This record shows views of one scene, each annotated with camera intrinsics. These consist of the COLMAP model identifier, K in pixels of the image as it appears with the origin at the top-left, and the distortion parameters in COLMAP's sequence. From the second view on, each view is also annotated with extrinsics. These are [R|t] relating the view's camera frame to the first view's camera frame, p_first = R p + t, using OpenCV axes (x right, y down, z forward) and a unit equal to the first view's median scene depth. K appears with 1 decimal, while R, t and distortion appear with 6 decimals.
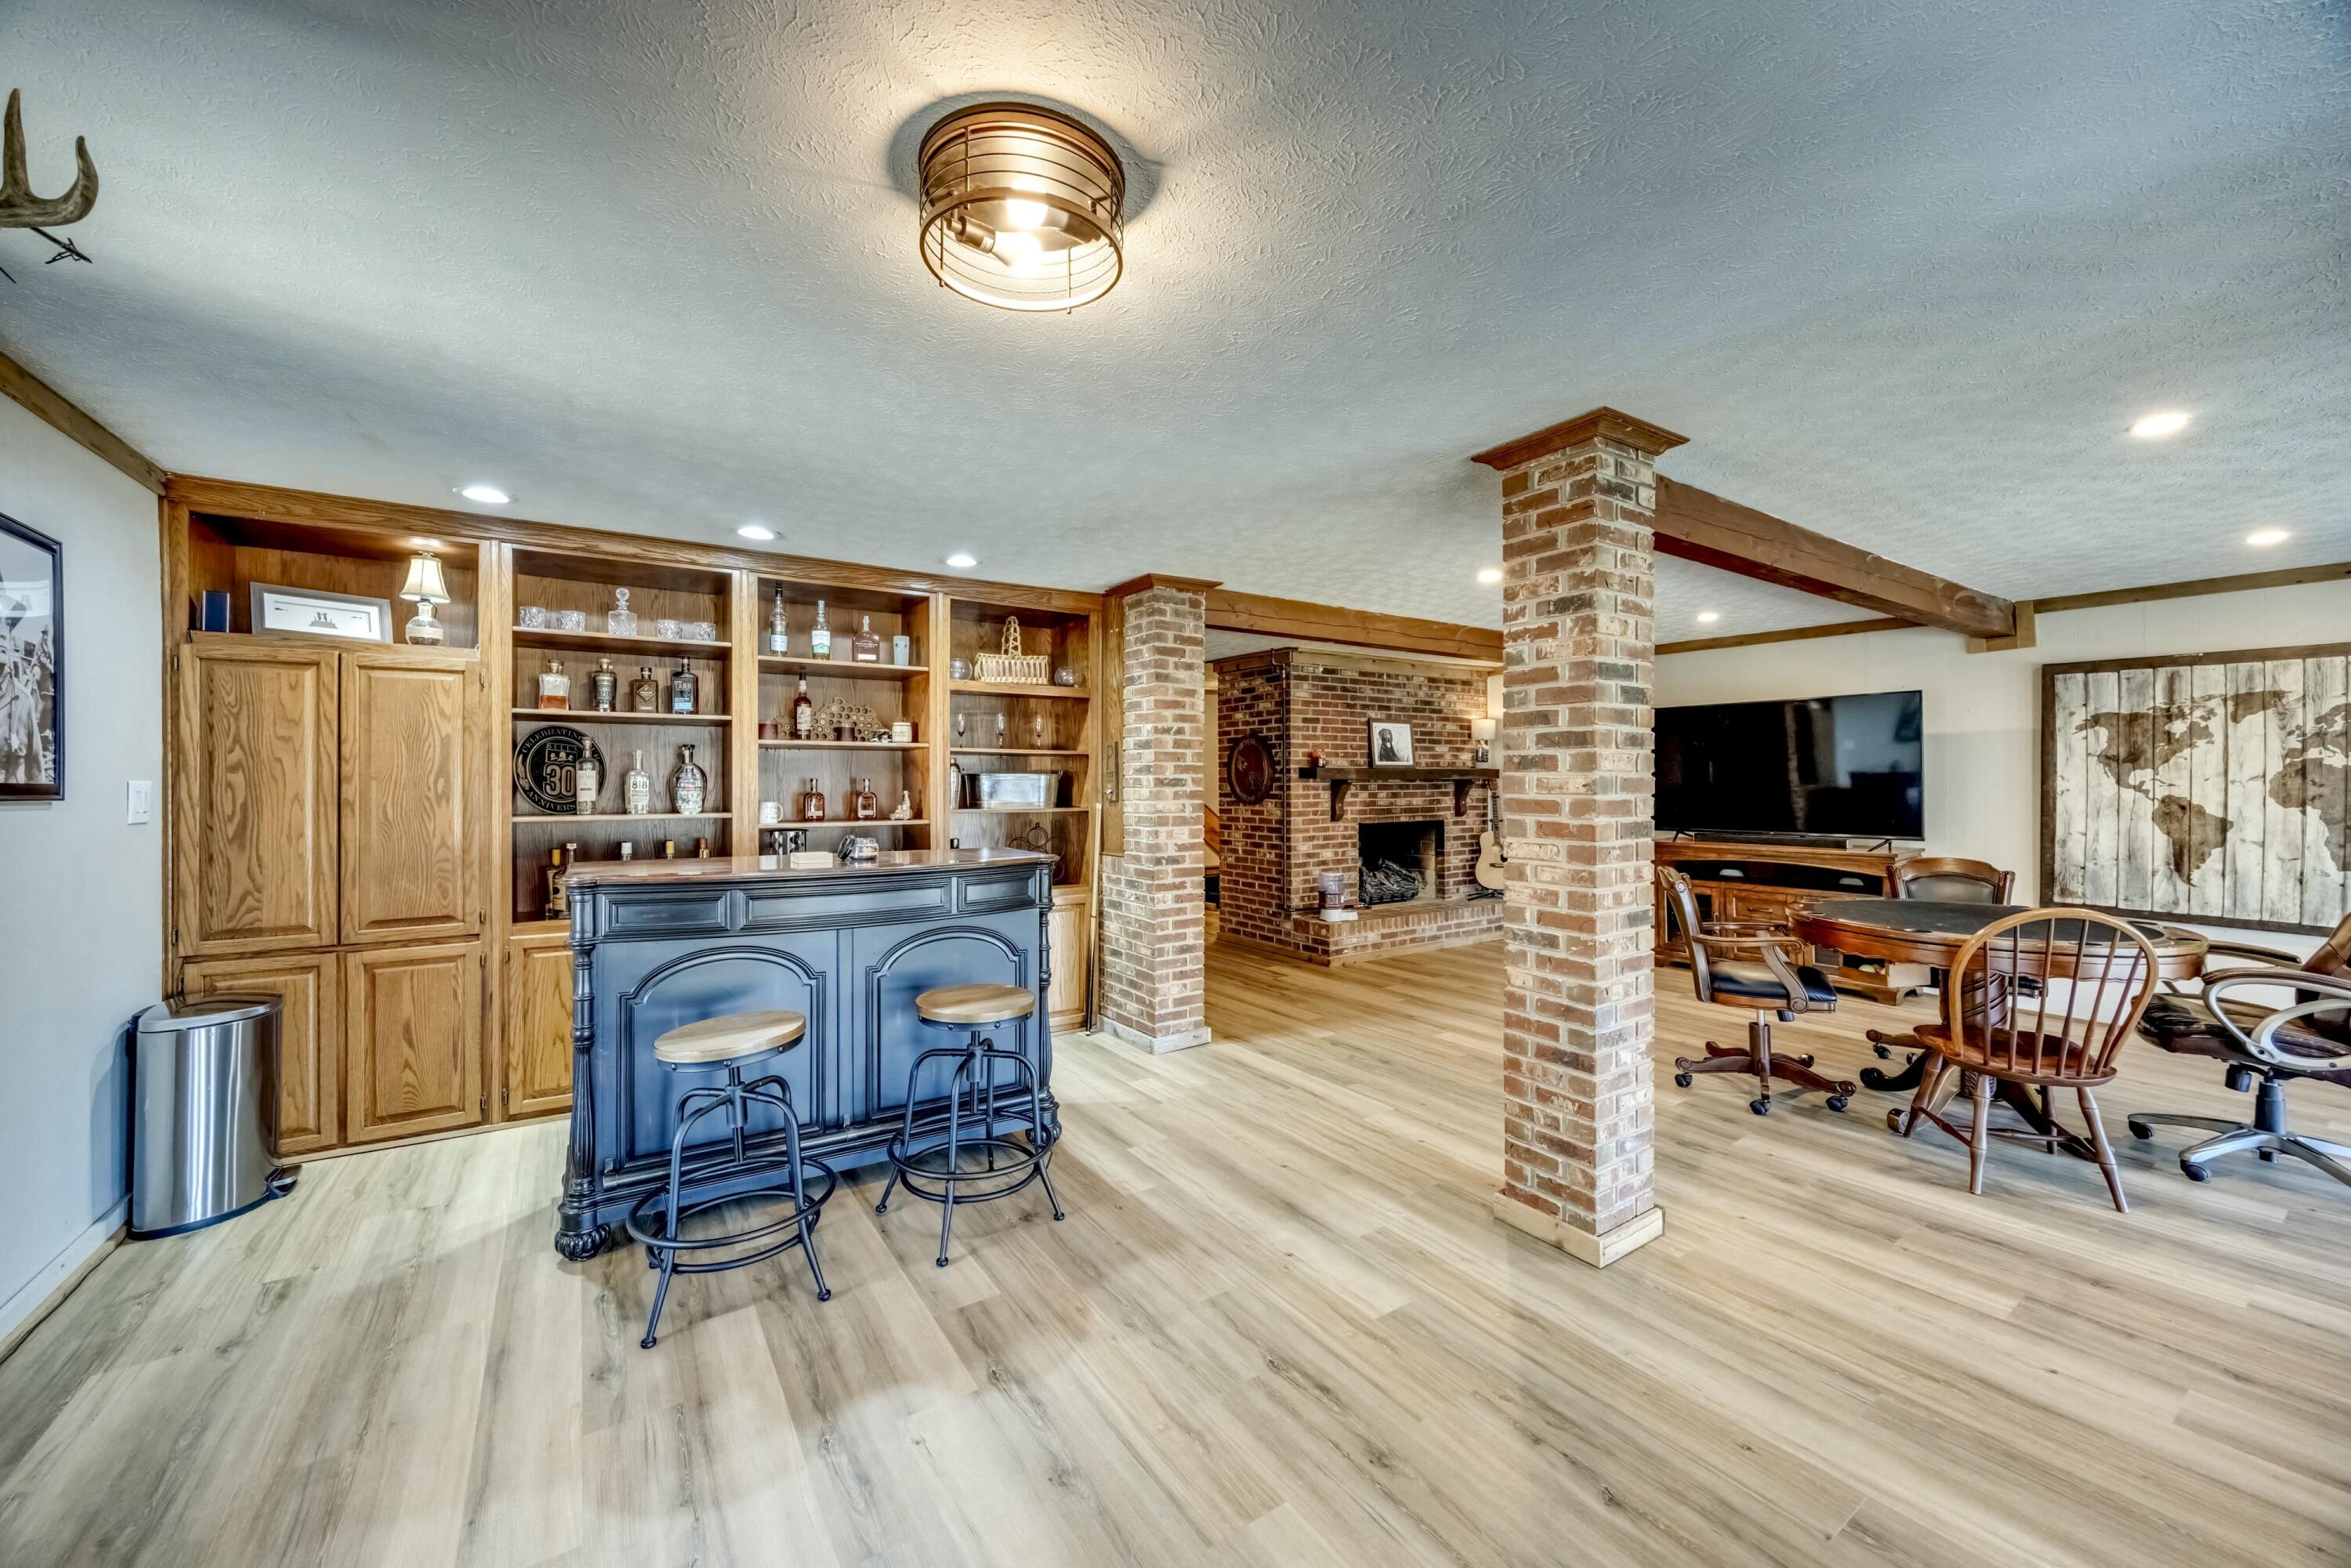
lens RADIAL K [[896.1, 0, 1177.9], [0, 896.1, 782.6], [0, 0, 1]] dist [-0.005100, 0.001232]
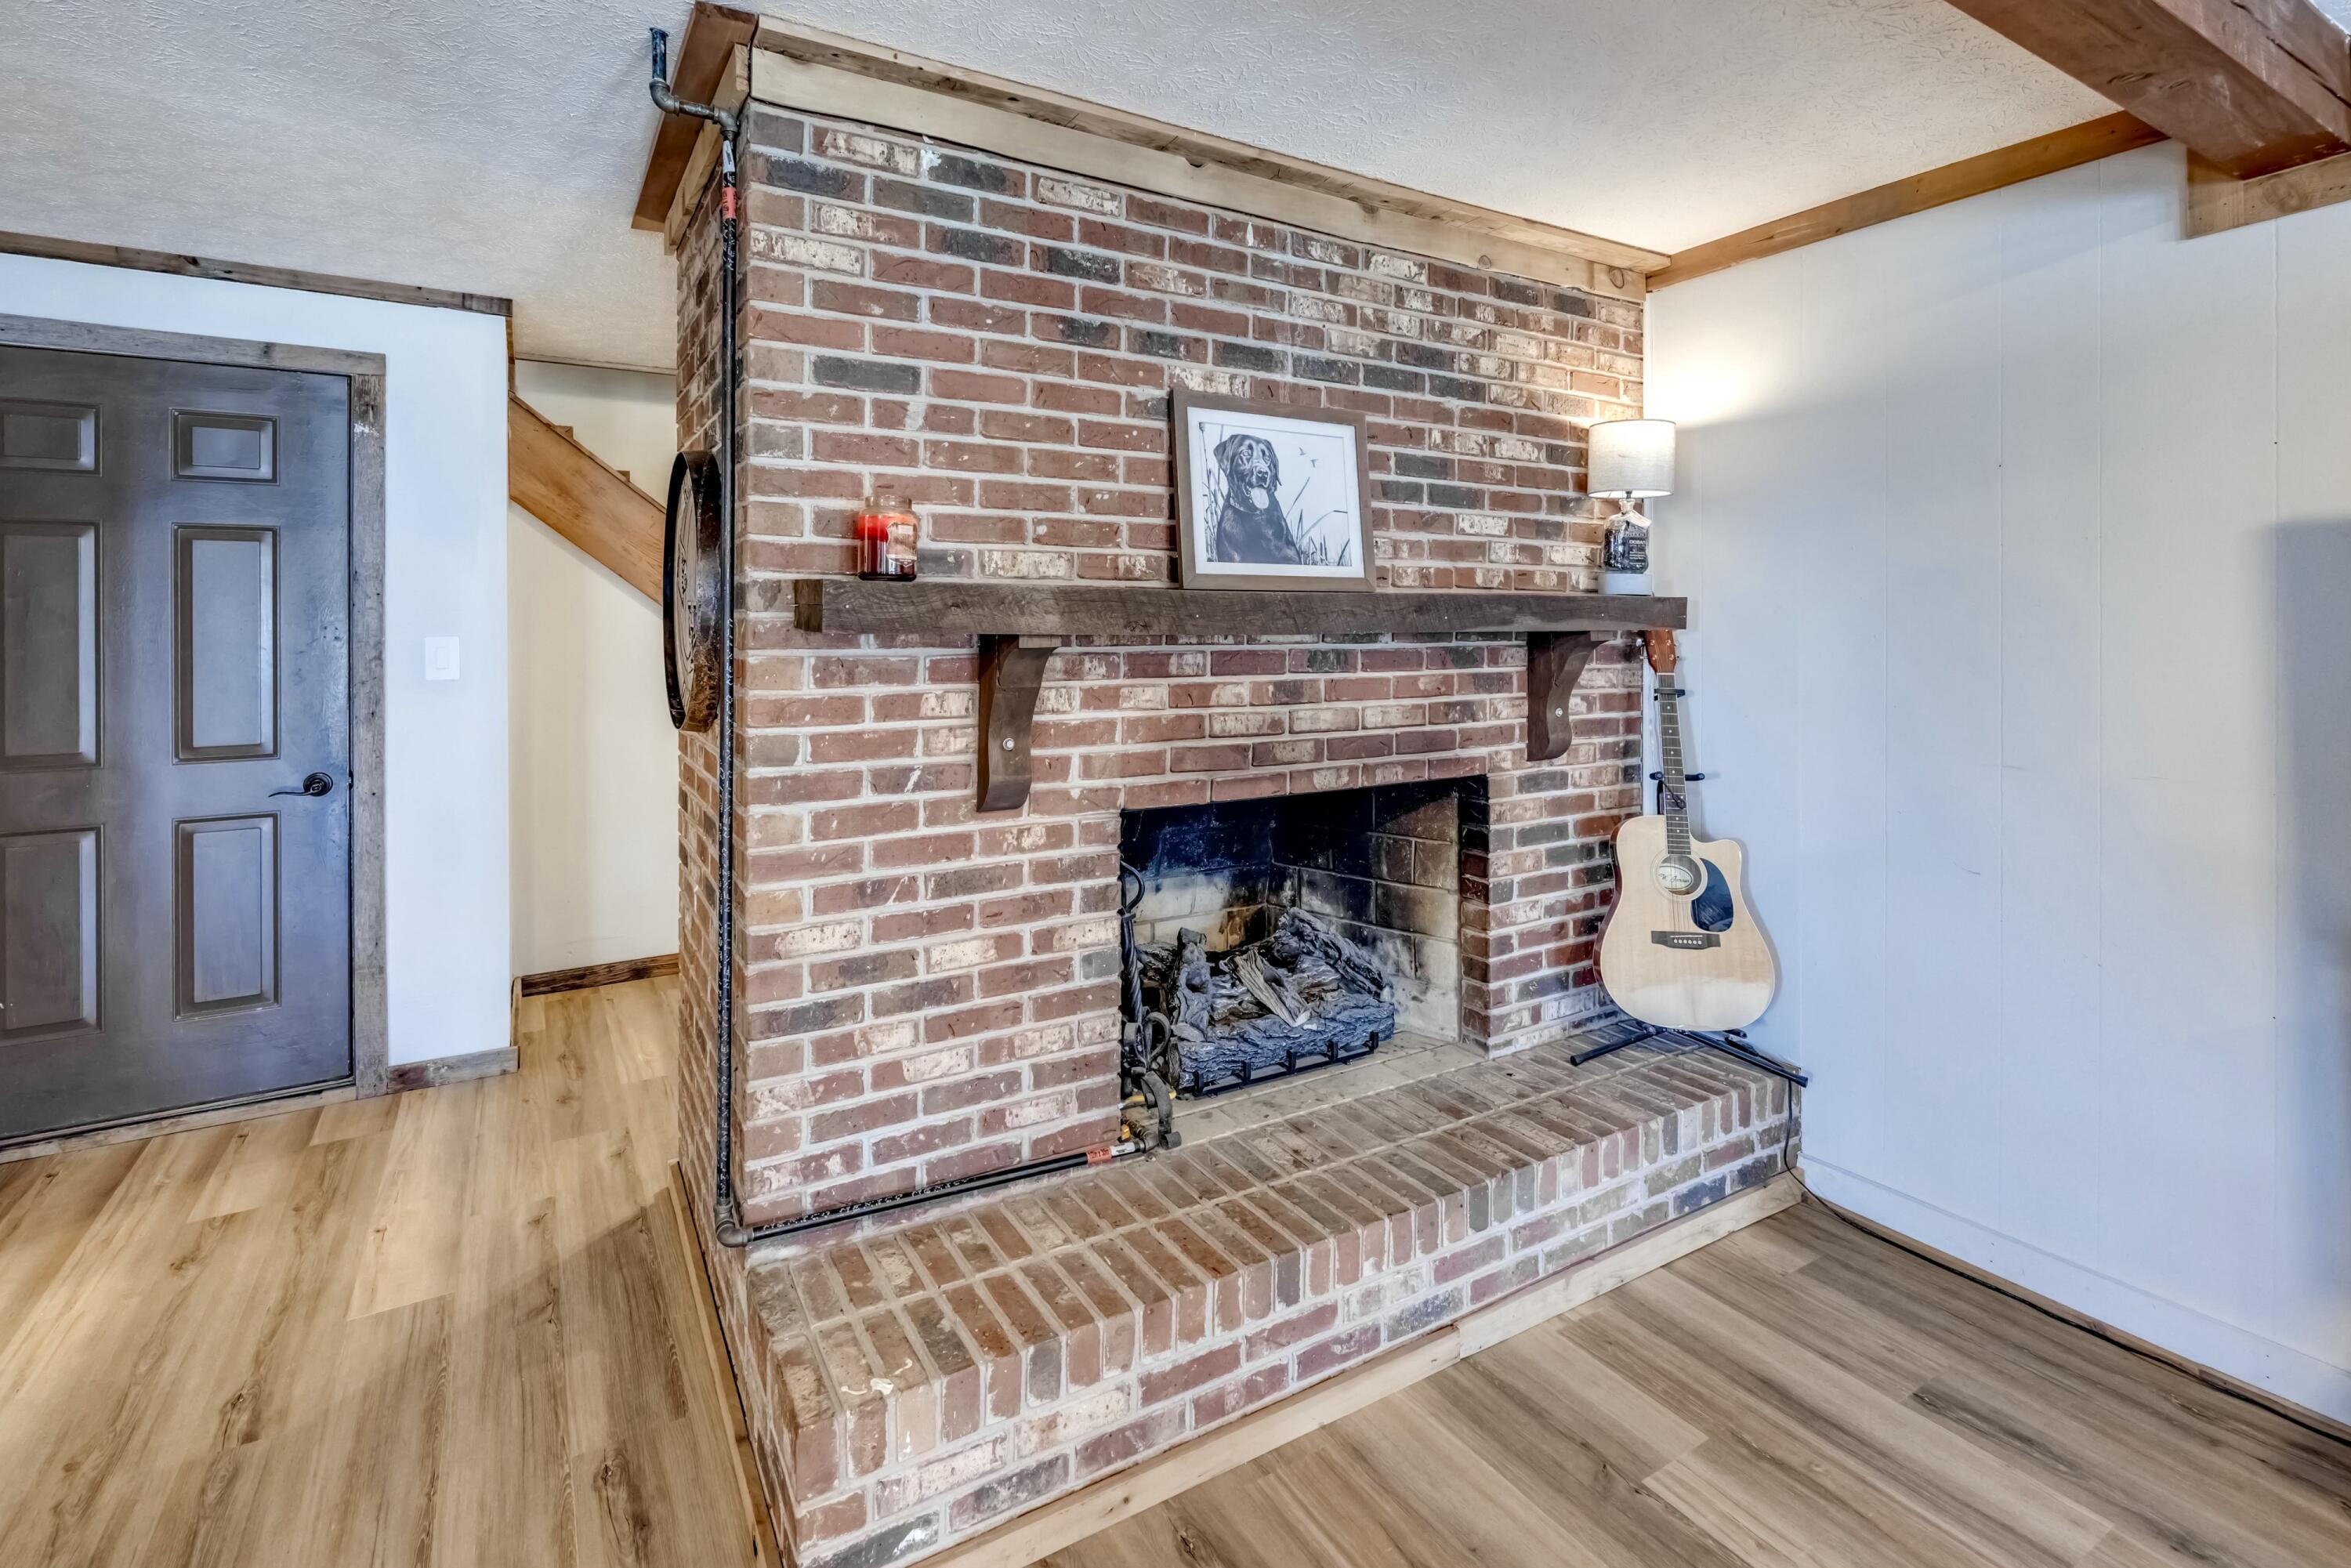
lens RADIAL K [[897.5, 0, 1244.9], [0, 897.5, 659.8], [0, 0, 1]] dist [0.001993, 0.000336]
pose [[0.998712, -0.001552, -0.050706, 0.238467], [0.002957, 0.999614, 0.027632, -0.002864], [0.050643, -0.027746, 0.998331, 0.723926]]
